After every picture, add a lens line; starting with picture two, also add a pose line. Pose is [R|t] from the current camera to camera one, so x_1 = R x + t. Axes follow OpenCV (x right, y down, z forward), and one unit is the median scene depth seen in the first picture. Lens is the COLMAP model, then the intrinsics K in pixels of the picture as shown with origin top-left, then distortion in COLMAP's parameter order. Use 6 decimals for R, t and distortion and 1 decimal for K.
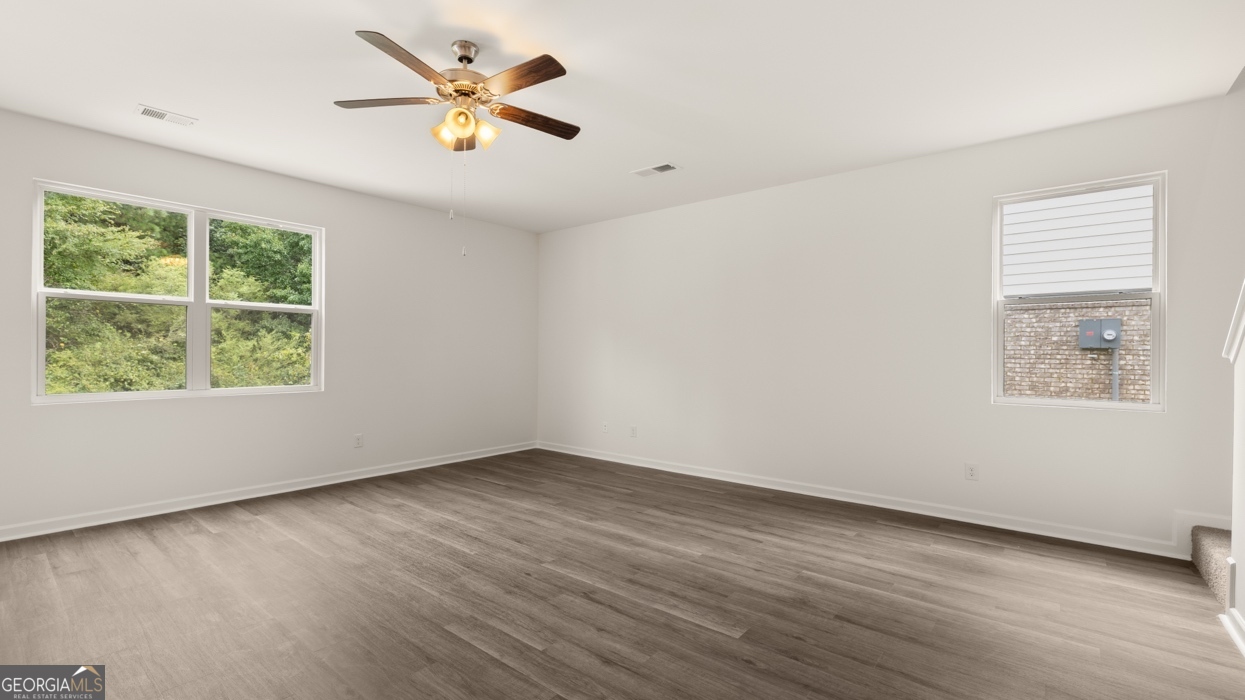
lens RADIAL K [[525.3, 0, 617.6], [0, 525.3, 354.4], [0, 0, 1]] dist [0.004057, 0.000466]
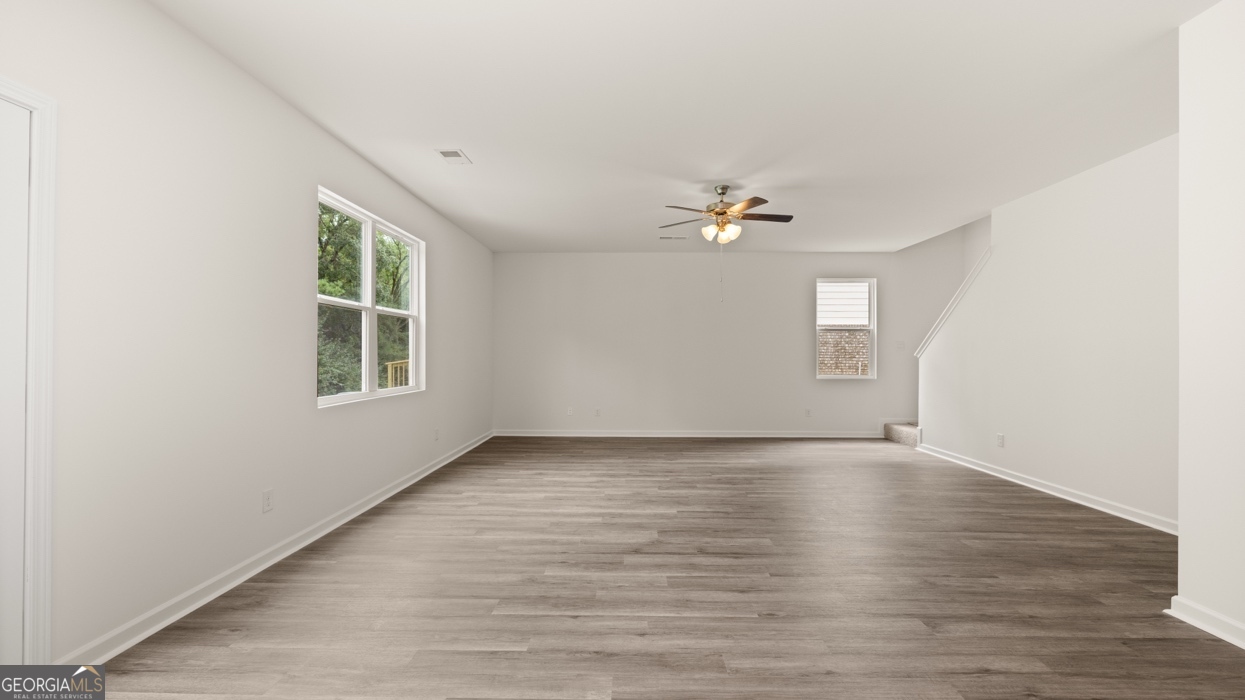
lens RADIAL K [[525.3, 0, 619.6], [0, 525.3, 351.5], [0, 0, 1]] dist [0.004057, 0.000466]
pose [[0.787756, 0.000425, 0.615988, -1.419894], [0.001256, 0.999997, -0.002296, -0.010319], [-0.615987, 0.002583, 0.787752, -0.177674]]
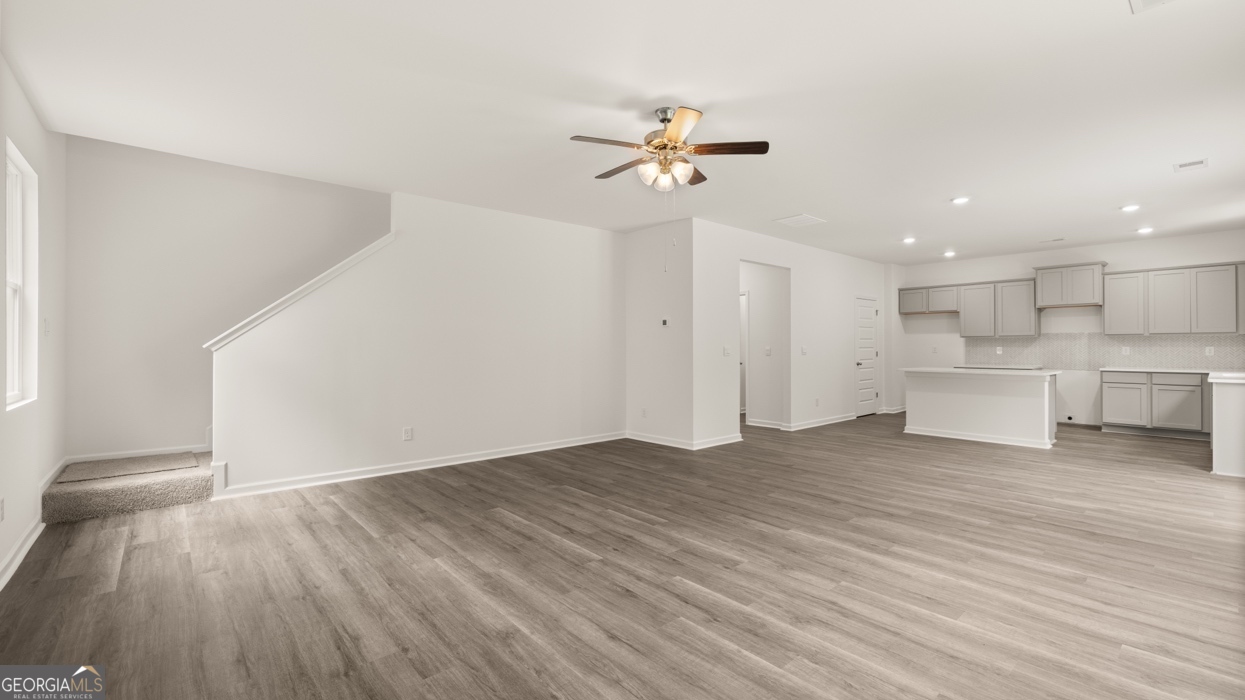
lens RADIAL K [[525.3, 0, 620.0], [0, 525.3, 347.5], [0, 0, 1]] dist [0.004057, 0.000466]
pose [[-0.986971, -0.005075, 0.160816, -0.327004], [-0.005087, 0.999987, 0.000336, -0.001692], [-0.160815, -0.000487, -0.986984, 1.924001]]
